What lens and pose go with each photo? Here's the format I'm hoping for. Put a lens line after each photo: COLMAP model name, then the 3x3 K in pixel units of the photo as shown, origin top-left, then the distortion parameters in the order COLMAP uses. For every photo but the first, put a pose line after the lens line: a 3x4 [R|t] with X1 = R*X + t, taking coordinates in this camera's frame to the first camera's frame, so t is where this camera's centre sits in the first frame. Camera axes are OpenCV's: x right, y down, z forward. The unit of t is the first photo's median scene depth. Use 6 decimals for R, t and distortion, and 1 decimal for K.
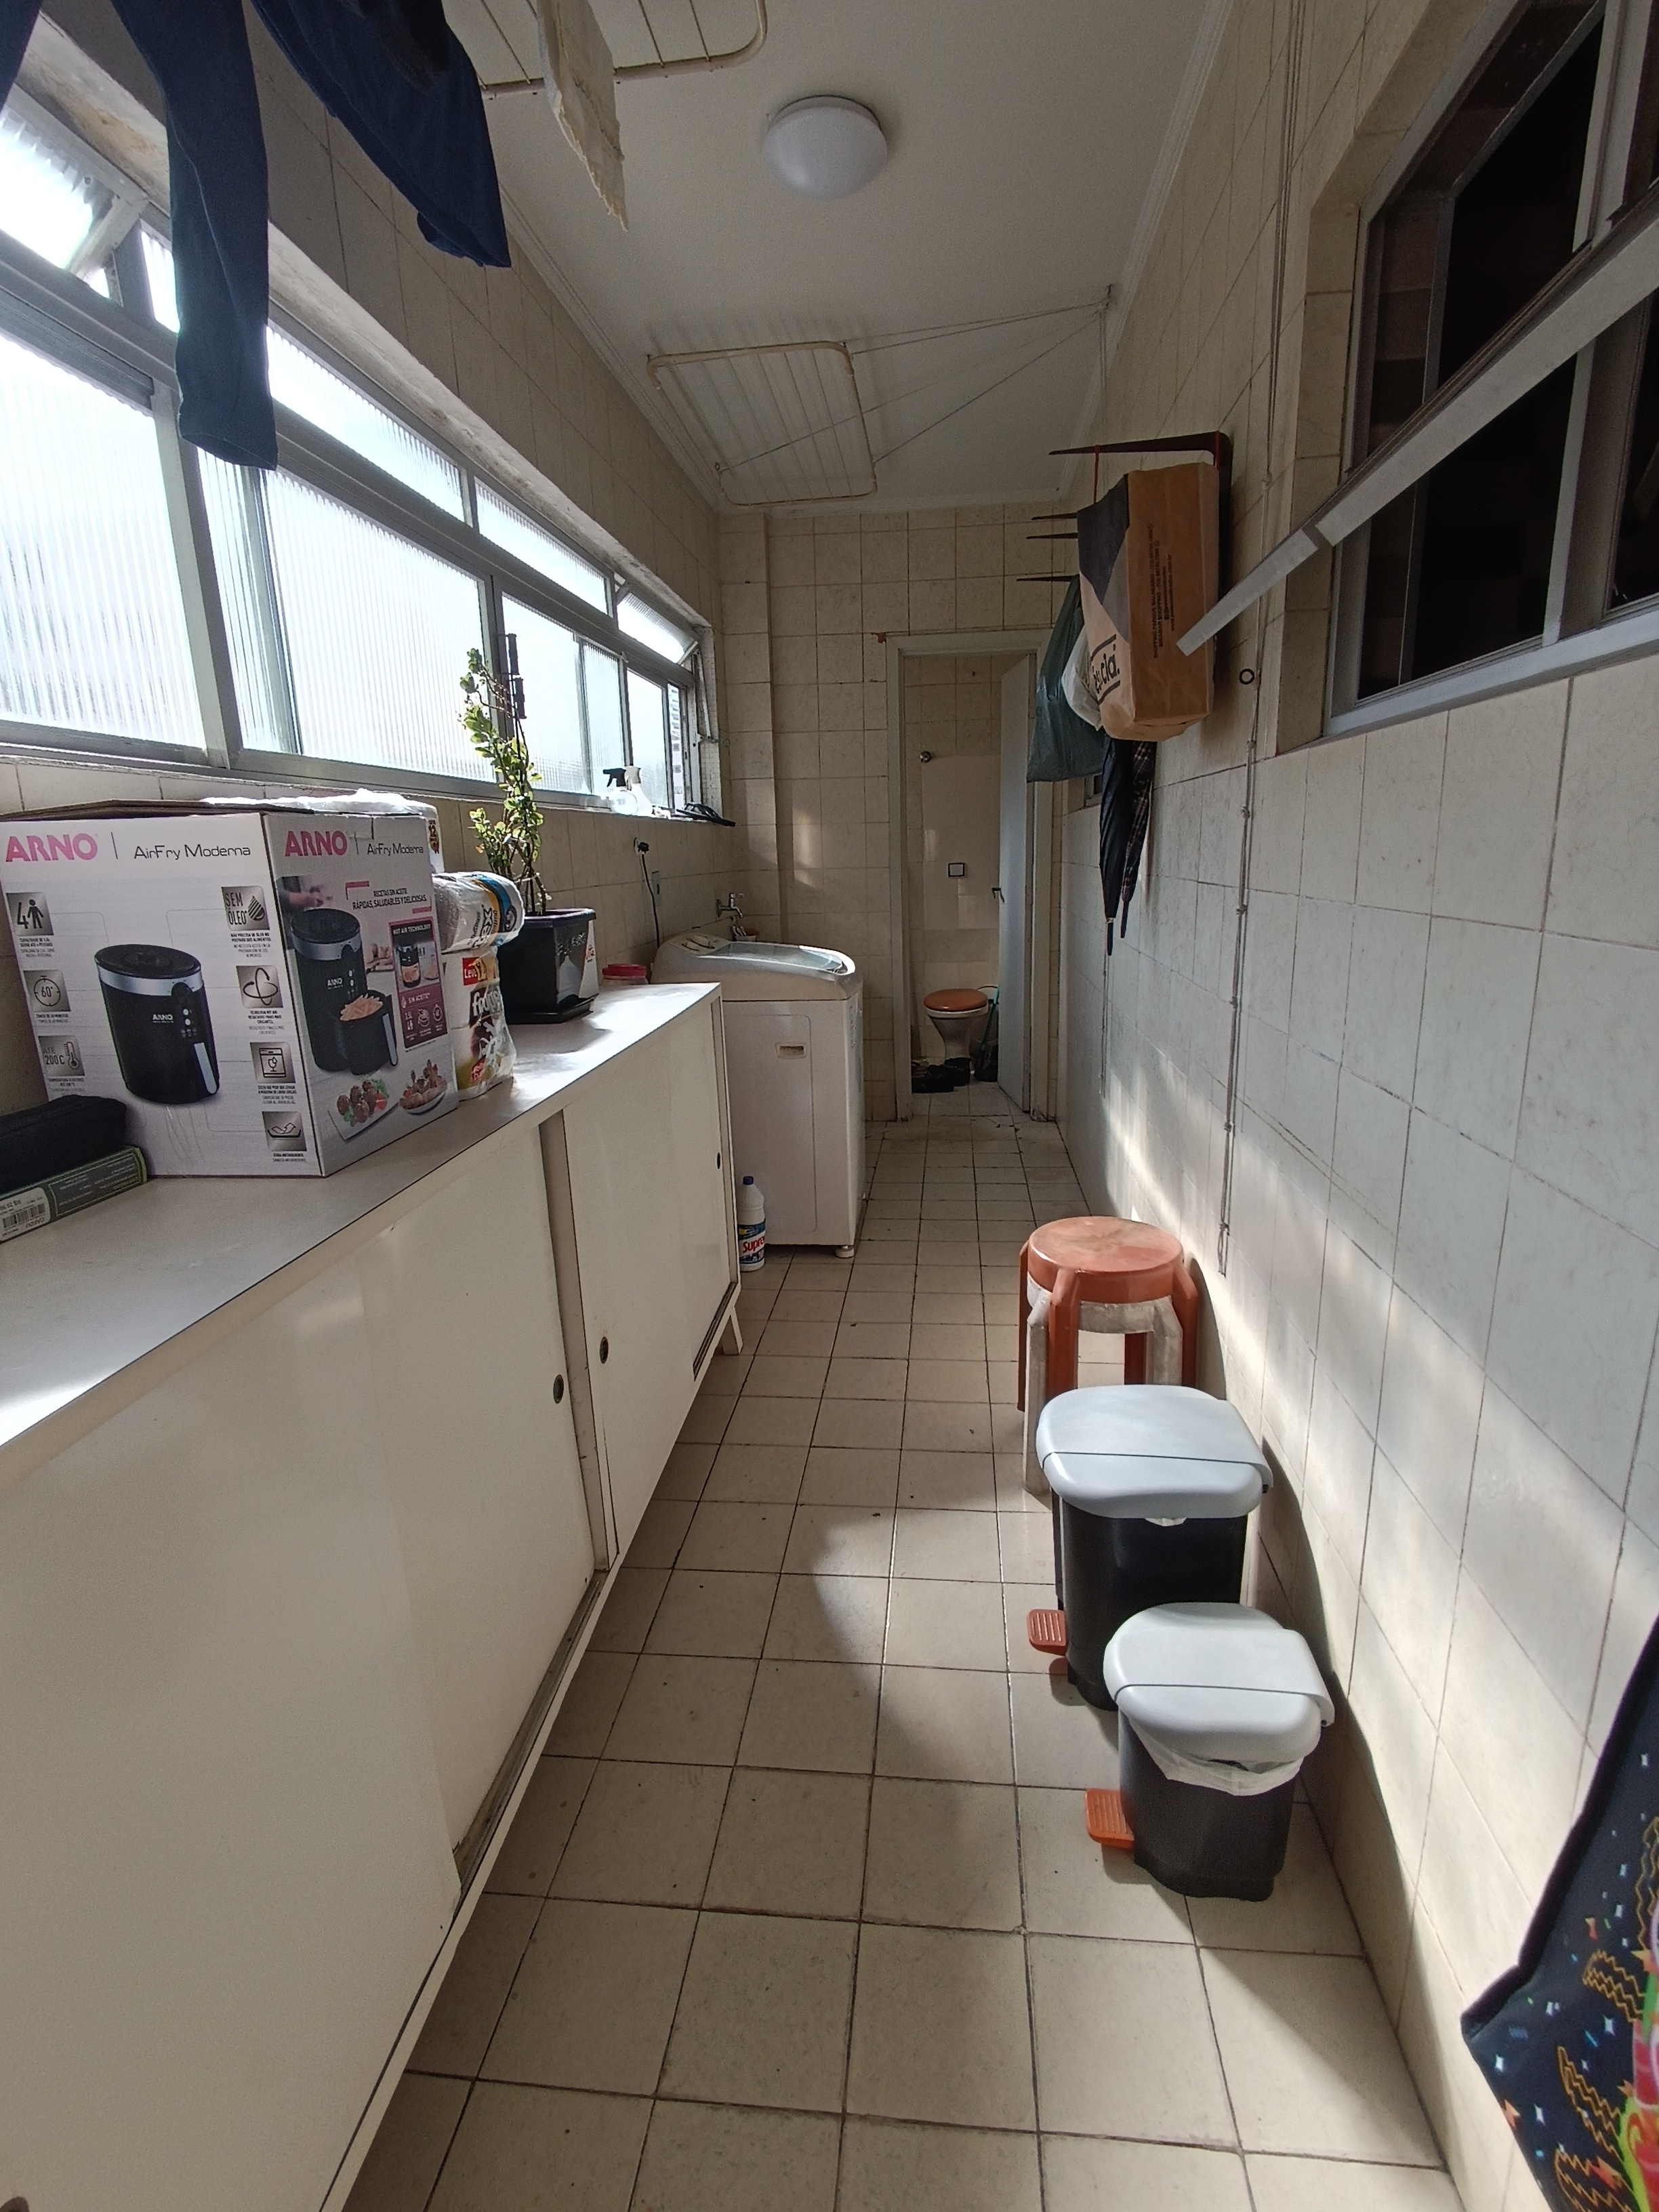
lens RADIAL K [[1008.3, 0, 862.2], [0, 1008.3, 1089.8], [0, 0, 1]] dist [-0.002533, -0.002370]
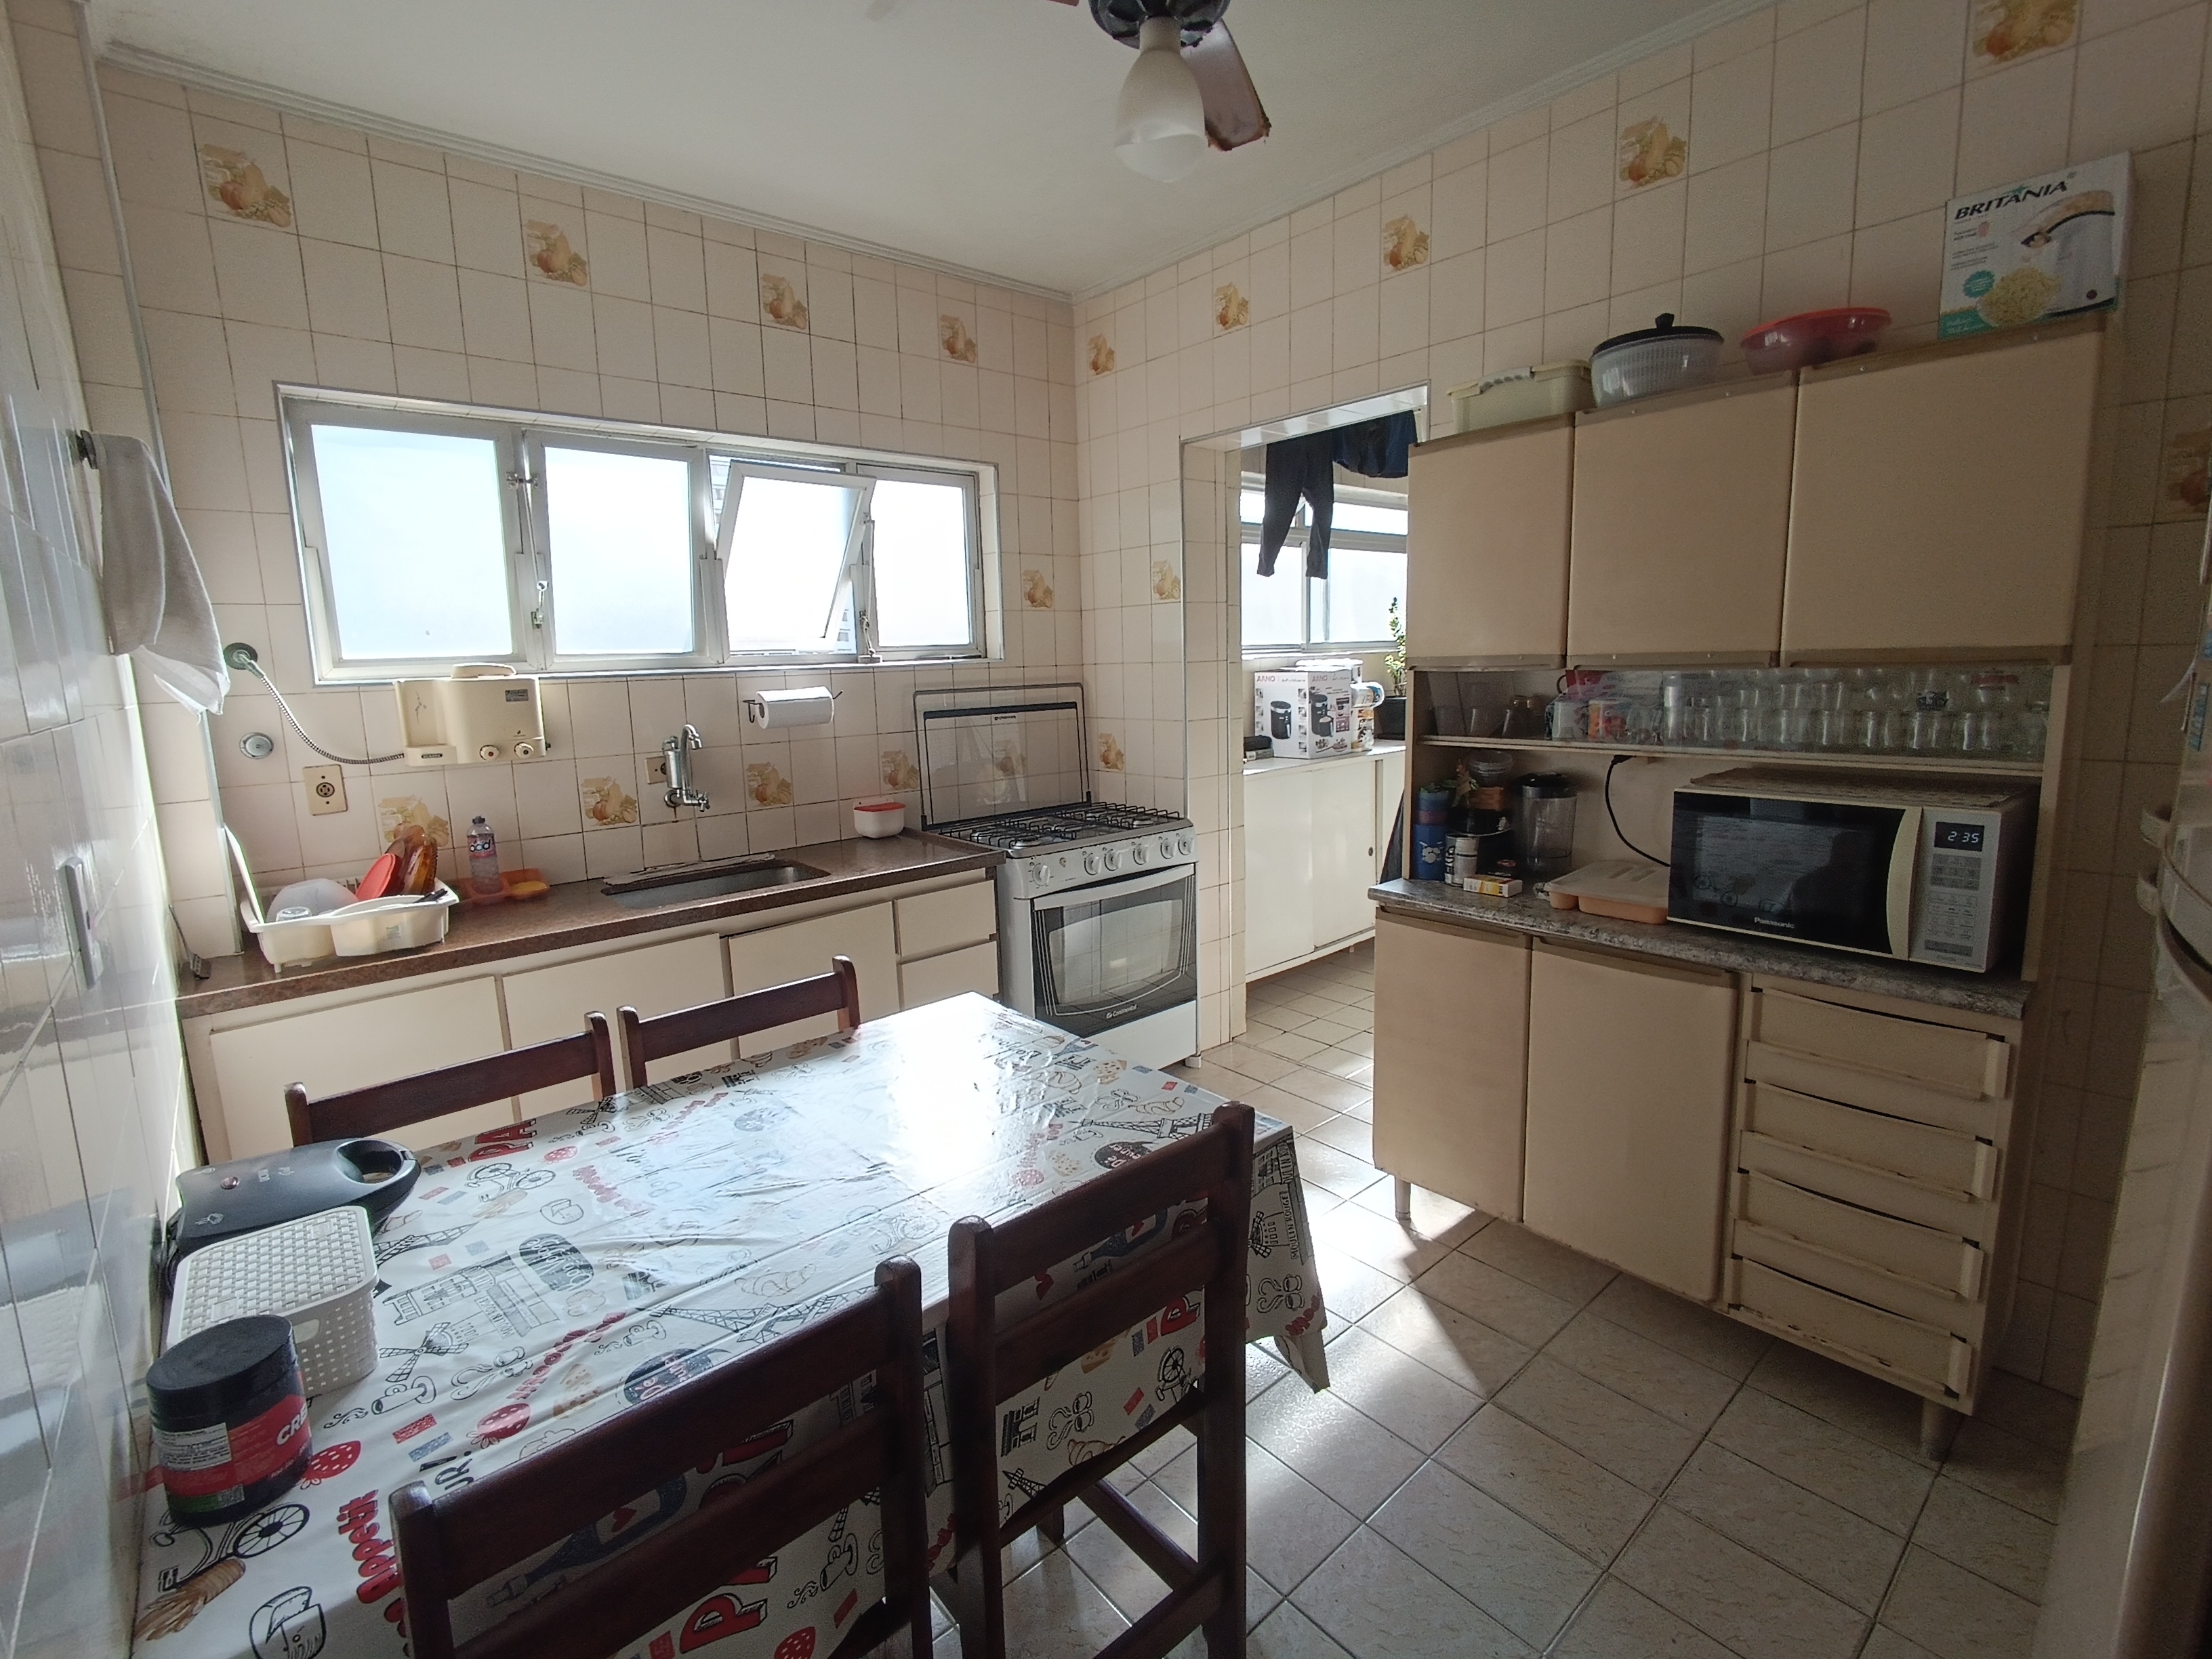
lens RADIAL K [[1008.3, 0, 1084.6], [0, 1008.3, 805.6], [0, 0, 1]] dist [-0.002533, -0.002370]
pose [[0.720659, 0.107373, -0.684925, 0.670181], [-0.149032, 0.988831, -0.001792, 0.171505], [0.677082, 0.103367, 0.728611, -1.060320]]
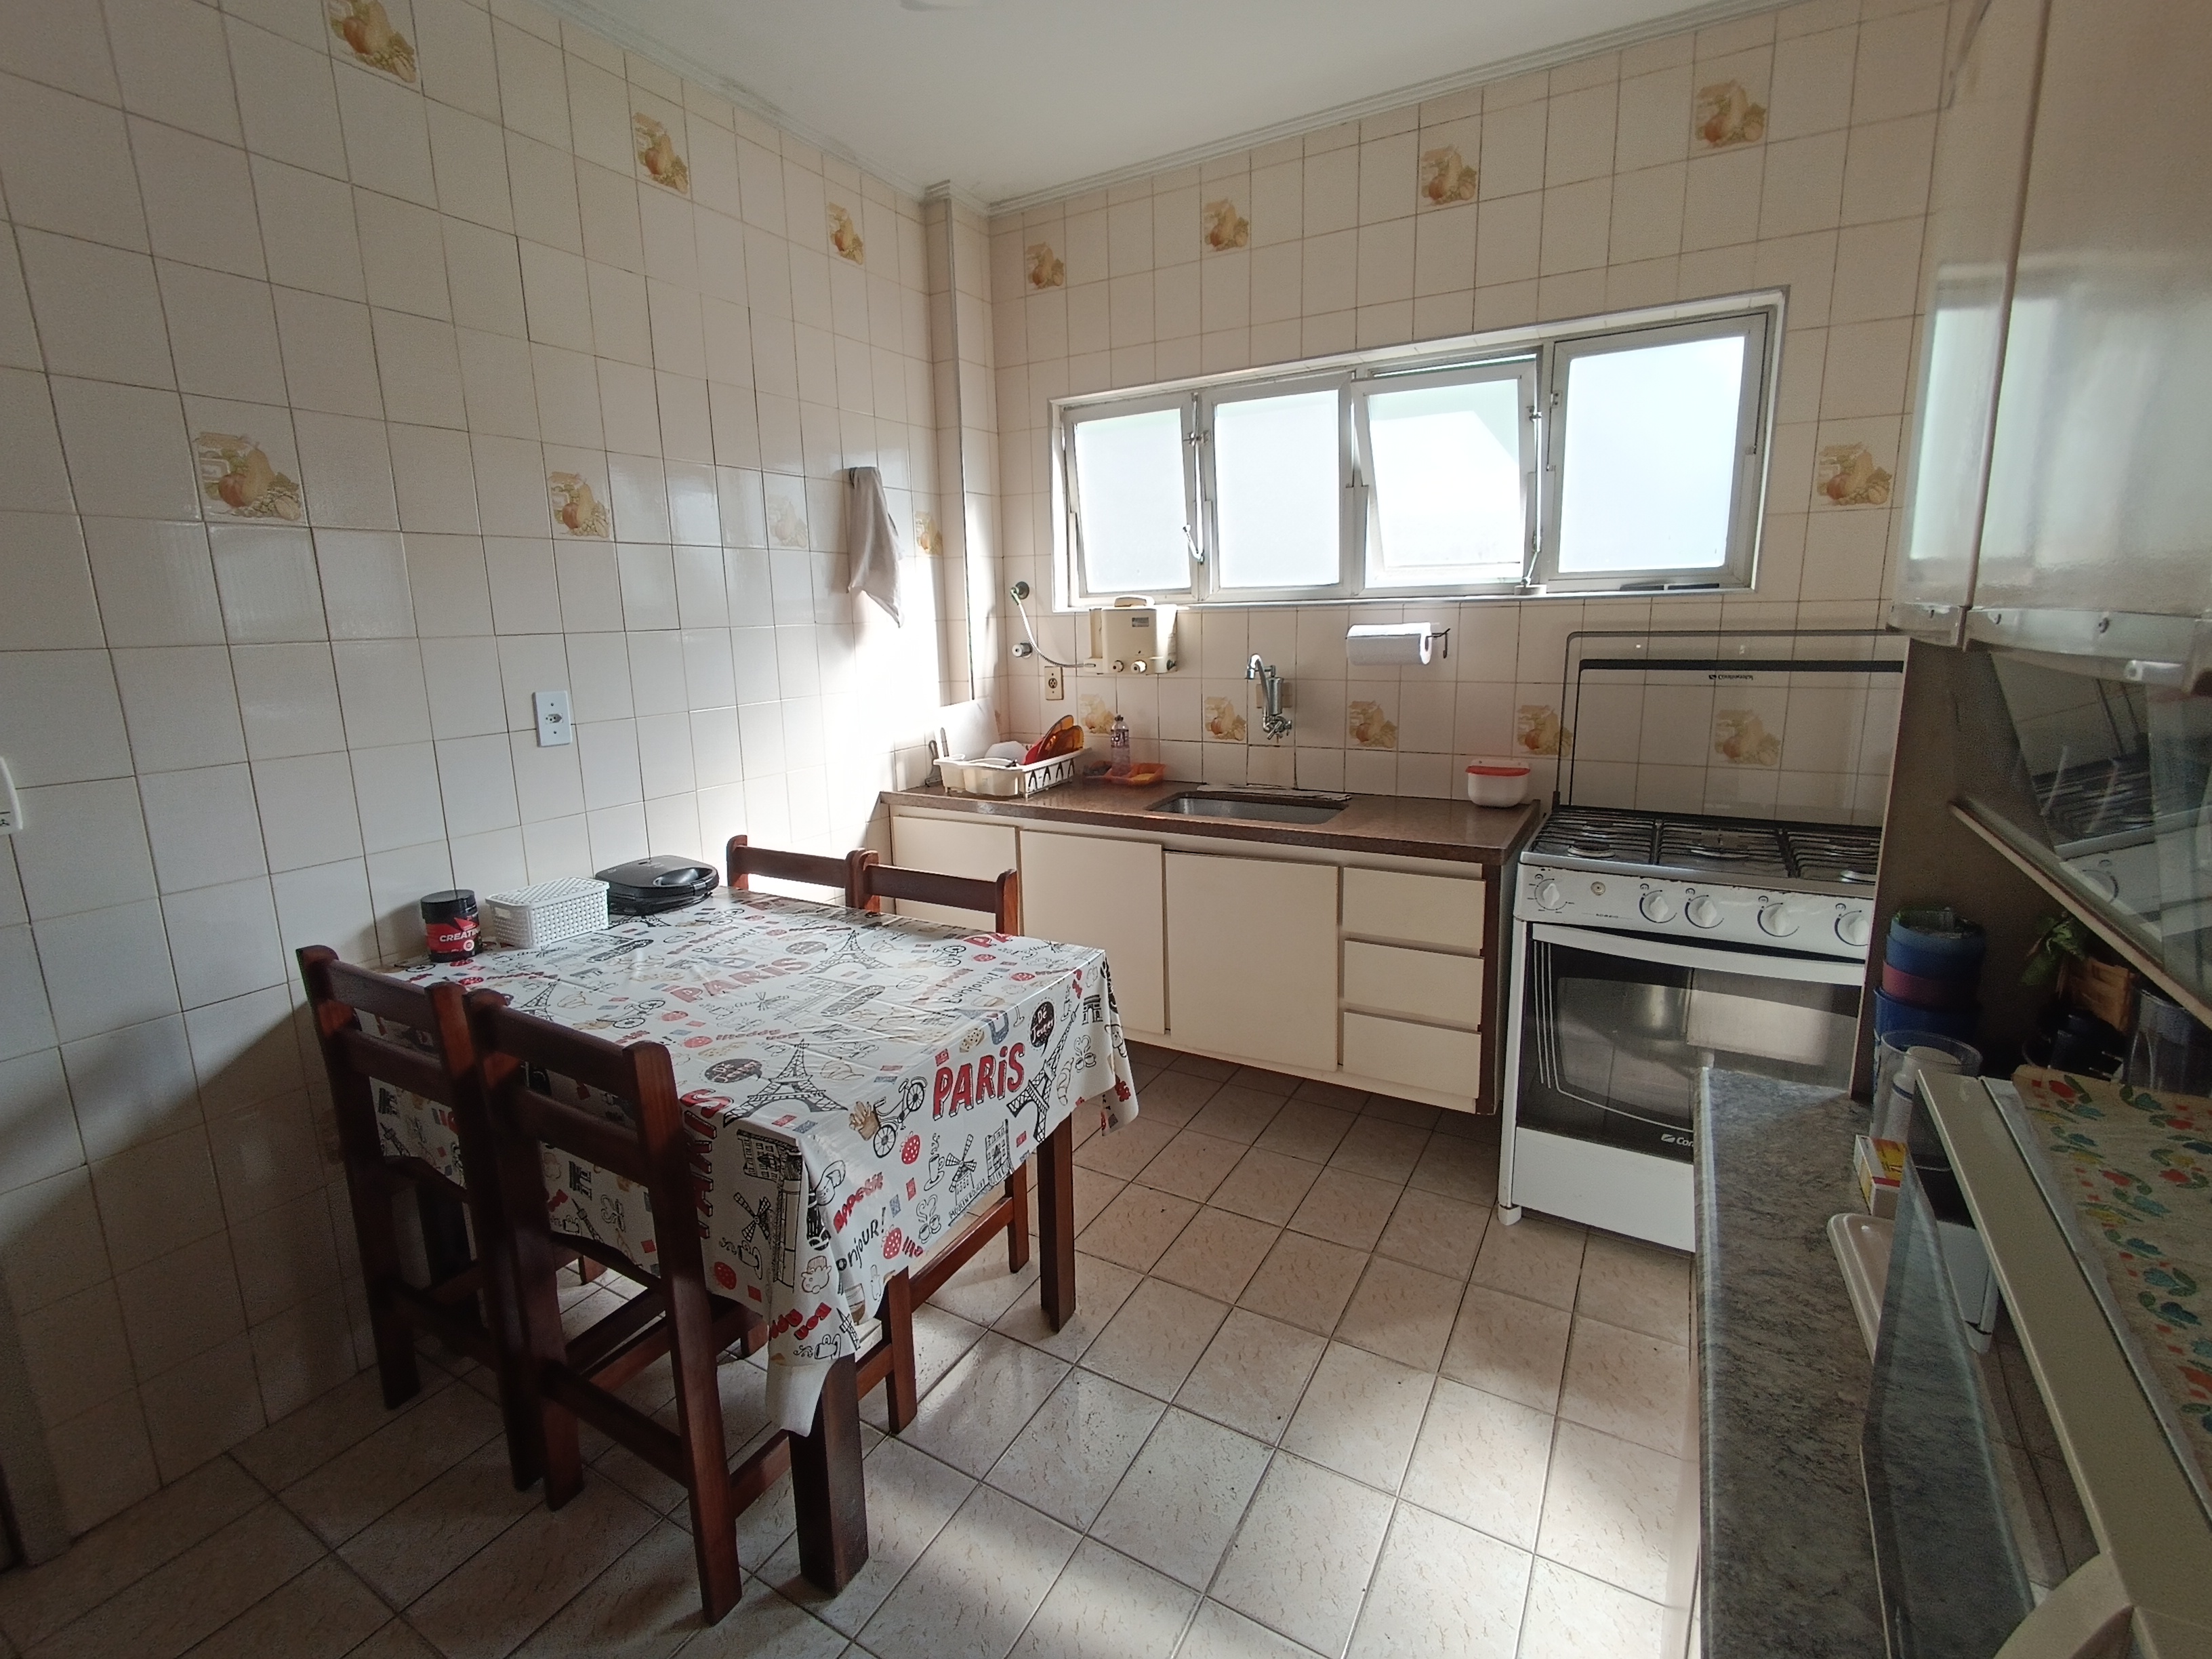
lens RADIAL K [[1008.3, 0, 1083.6], [0, 1008.3, 802.9], [0, 0, 1]] dist [-0.002533, -0.002370]
pose [[-0.415987, 0.205061, -0.885948, 0.737521], [-0.175460, 0.937837, 0.299457, 0.001362], [0.892283, 0.280019, -0.354148, -0.311918]]
